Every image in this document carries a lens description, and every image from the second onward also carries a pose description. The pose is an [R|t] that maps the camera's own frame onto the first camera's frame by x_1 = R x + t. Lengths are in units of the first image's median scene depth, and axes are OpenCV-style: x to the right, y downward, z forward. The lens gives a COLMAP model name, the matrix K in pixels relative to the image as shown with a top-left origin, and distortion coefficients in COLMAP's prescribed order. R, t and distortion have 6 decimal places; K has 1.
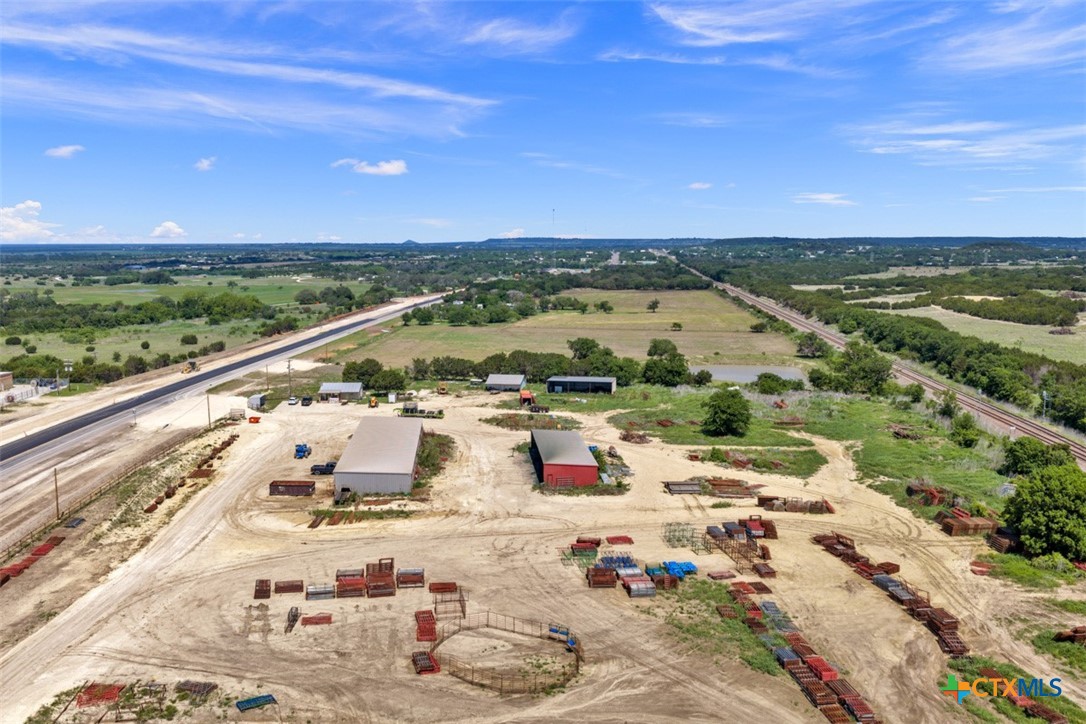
lens RADIAL K [[898.2, 0, 542.8], [0, 898.2, 373.8], [0, 0, 1]] dist [0.022630, -0.045426]
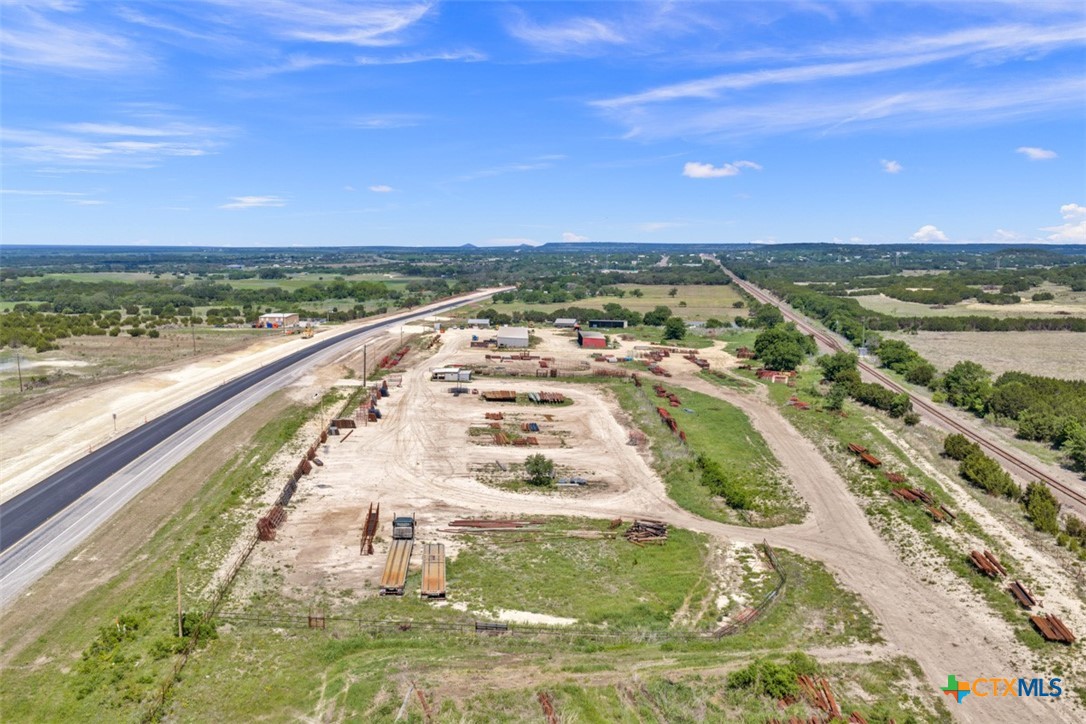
lens RADIAL K [[898.2, 0, 542.8], [0, 898.2, 373.8], [0, 0, 1]] dist [0.022630, -0.045426]
pose [[0.998001, 0.014358, -0.061546, 0.022410], [-0.014646, 0.999884, -0.004230, 0.108107], [0.061478, 0.005123, 0.998095, -0.718462]]
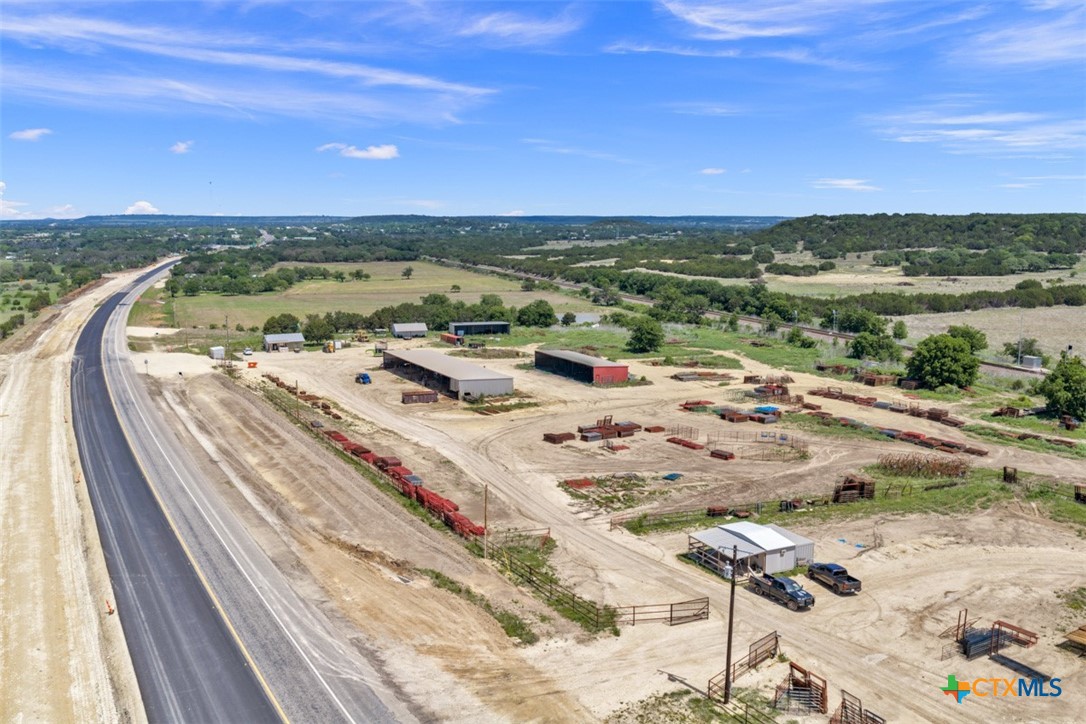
lens RADIAL K [[910.1, 0, 543.0], [0, 910.1, 362.0], [0, 0, 1]] dist [0.014195, -0.020560]
pose [[0.917058, -0.060577, 0.394125, -0.306642], [0.057102, 0.998157, 0.020549, 0.032029], [-0.394643, 0.003661, 0.918827, -0.100535]]
